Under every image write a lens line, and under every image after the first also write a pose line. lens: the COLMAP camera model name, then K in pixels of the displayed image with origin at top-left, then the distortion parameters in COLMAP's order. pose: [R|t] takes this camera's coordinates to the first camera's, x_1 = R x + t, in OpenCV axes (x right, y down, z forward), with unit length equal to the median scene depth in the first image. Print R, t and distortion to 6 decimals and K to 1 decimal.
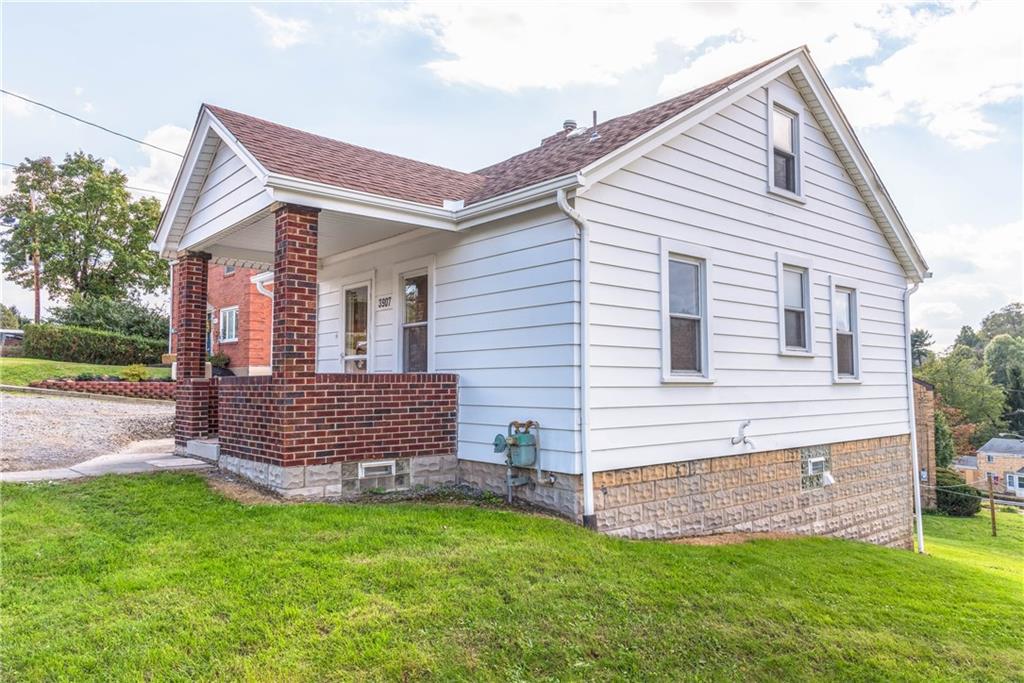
lens RADIAL K [[708.1, 0, 511.4], [0, 708.1, 342.6], [0, 0, 1]] dist [0.001537, -0.003018]
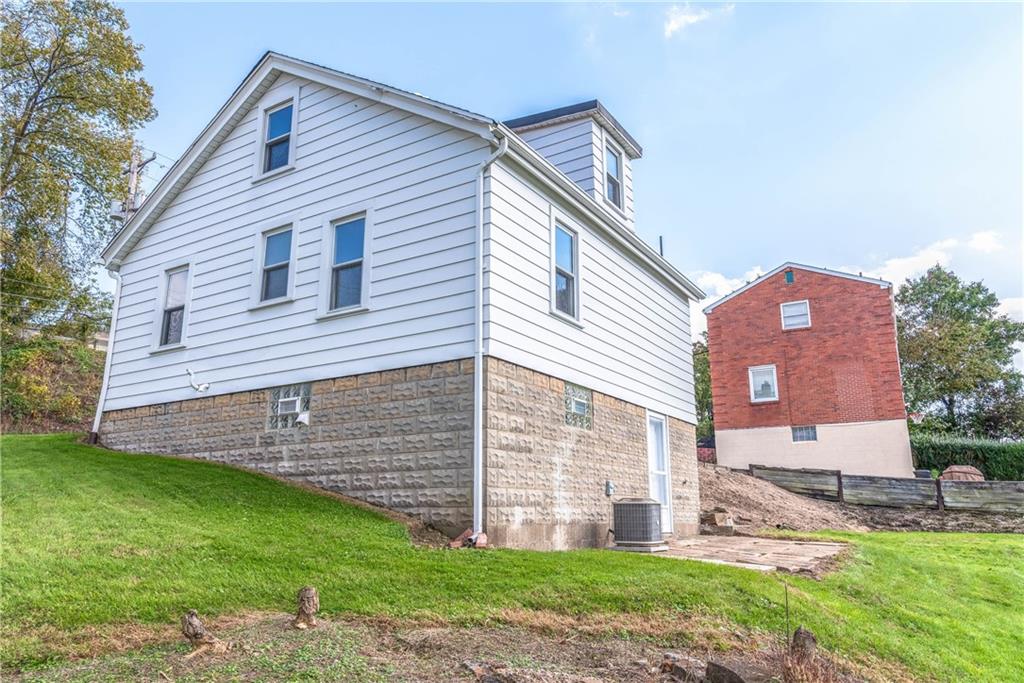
lens RADIAL K [[708.1, 0, 509.5], [0, 708.1, 338.9], [0, 0, 1]] dist [0.001537, -0.003018]
pose [[0.296325, -0.233612, -0.926076, 1.636813], [0.057674, 0.972232, -0.226801, 0.364555], [0.953344, 0.013797, 0.301570, 1.109622]]
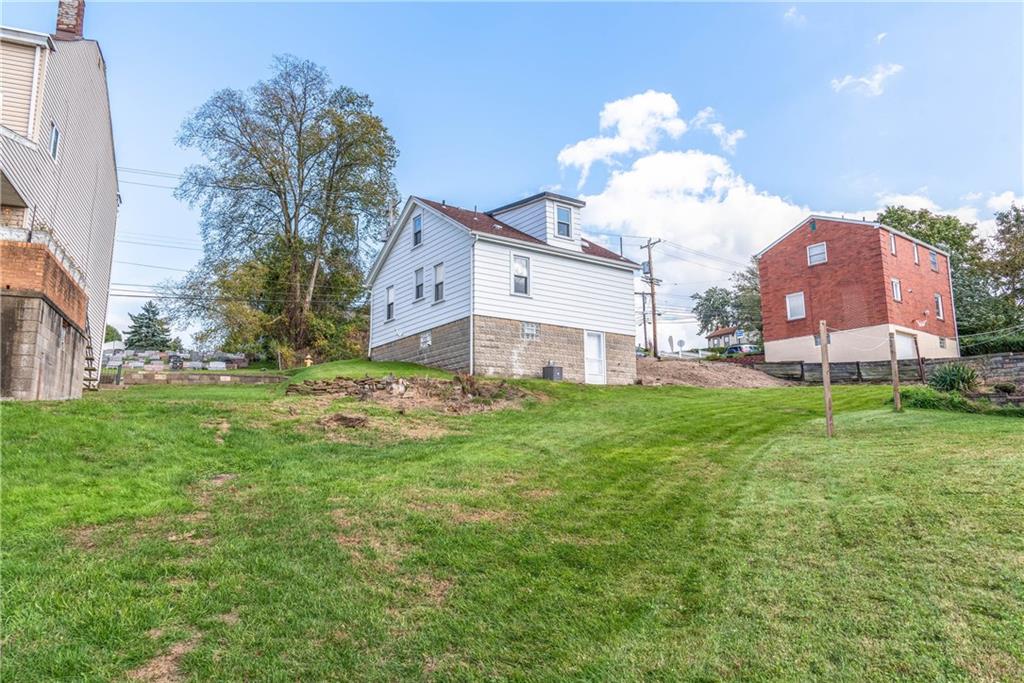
lens RADIAL K [[708.1, 0, 513.4], [0, 708.1, 341.0], [0, 0, 1]] dist [0.001537, -0.003018]
pose [[-0.087795, -0.168019, -0.981866, 3.343245], [0.069895, 0.982204, -0.174327, 0.743501], [0.993683, -0.083933, -0.074489, 1.698732]]
